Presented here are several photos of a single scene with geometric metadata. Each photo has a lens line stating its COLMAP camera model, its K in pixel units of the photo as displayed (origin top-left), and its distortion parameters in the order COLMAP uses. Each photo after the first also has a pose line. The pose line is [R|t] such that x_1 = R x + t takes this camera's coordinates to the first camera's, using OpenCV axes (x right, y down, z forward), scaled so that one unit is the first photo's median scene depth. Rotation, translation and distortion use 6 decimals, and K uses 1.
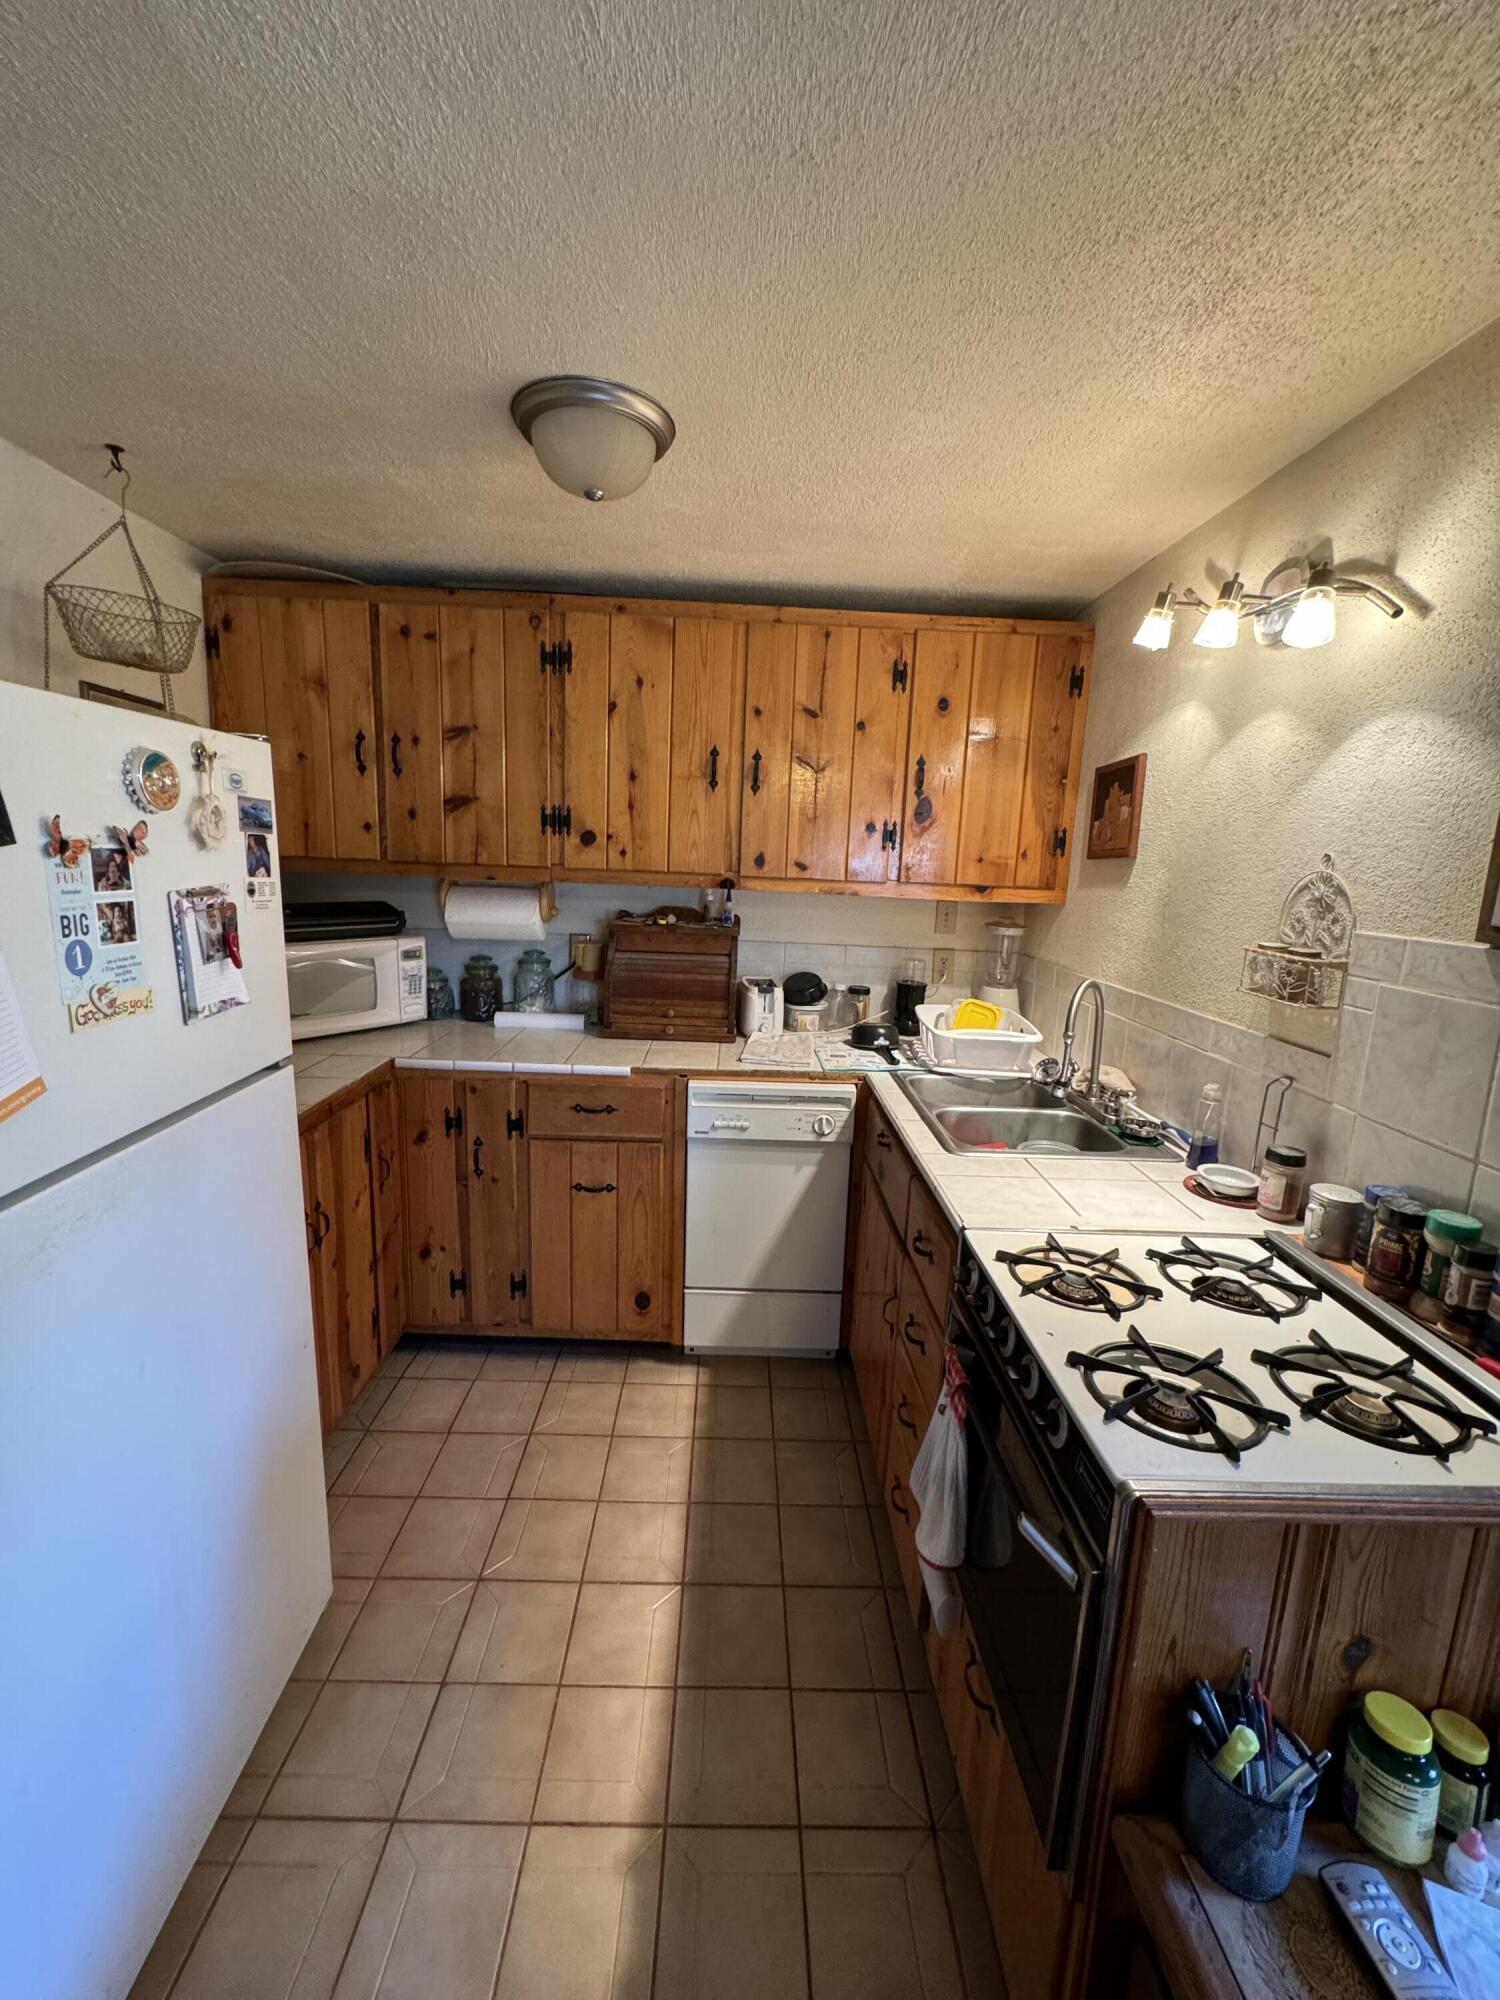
lens RADIAL K [[787.4, 0, 748.3], [0, 787.4, 1001.4], [0, 0, 1]] dist [0.000937, 0.001791]
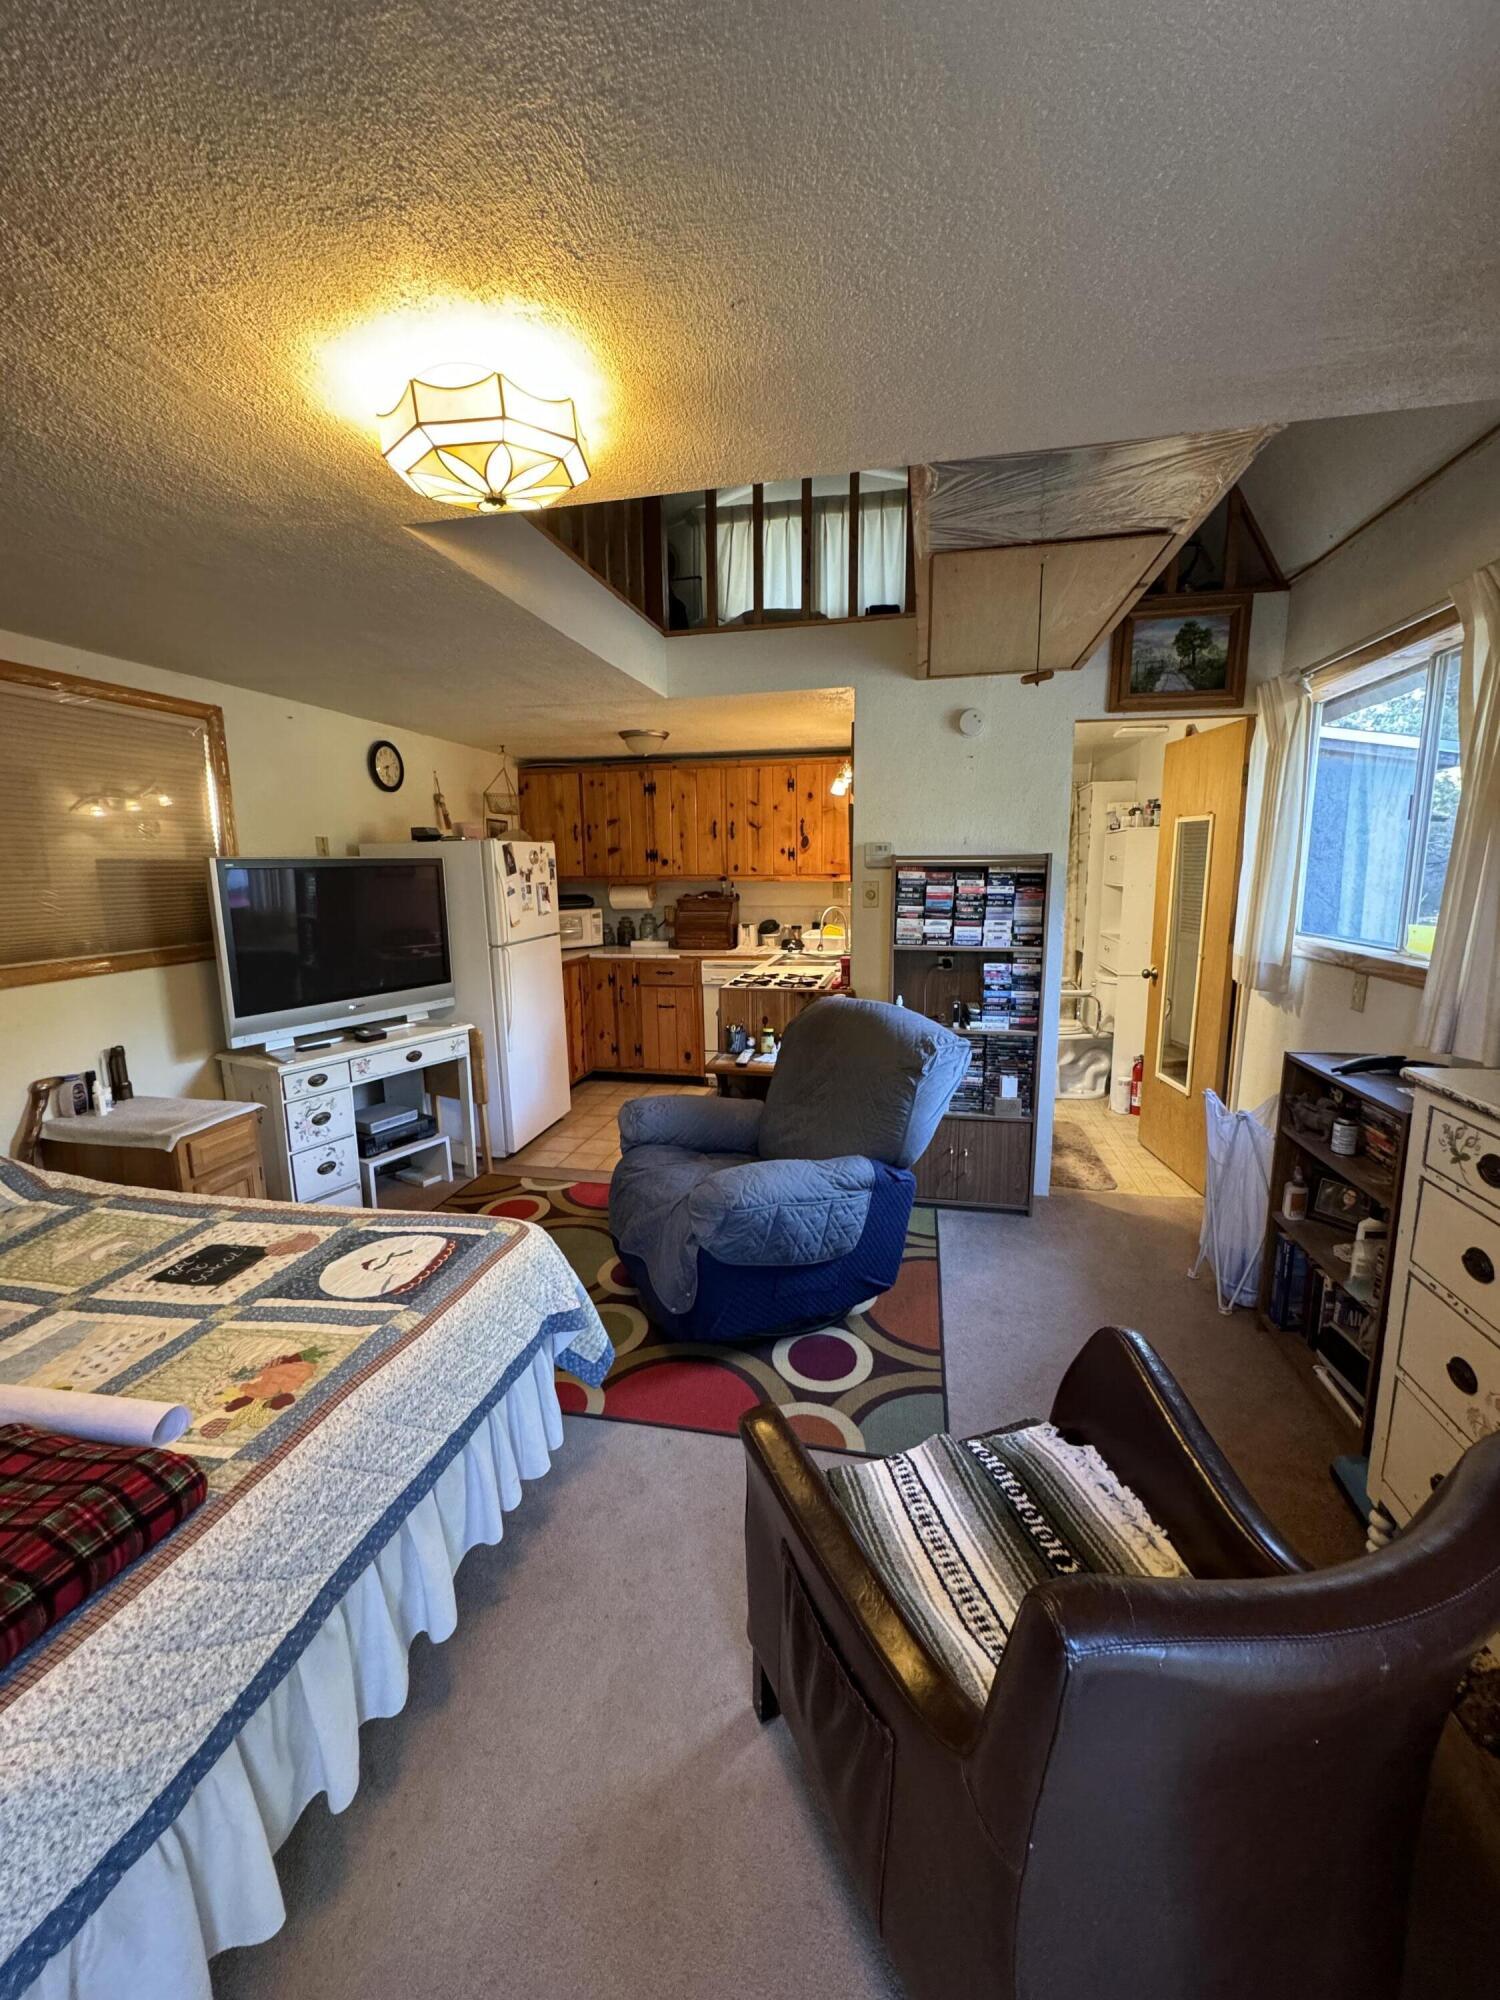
lens RADIAL K [[787.4, 0, 752.7], [0, 787.4, 1000.1], [0, 0, 1]] dist [0.000937, 0.001791]
pose [[0.973396, -0.016093, -0.228564, 0.594687], [0.012352, 0.999765, -0.017789, 0.254717], [0.228797, 0.014492, 0.973366, -1.249014]]
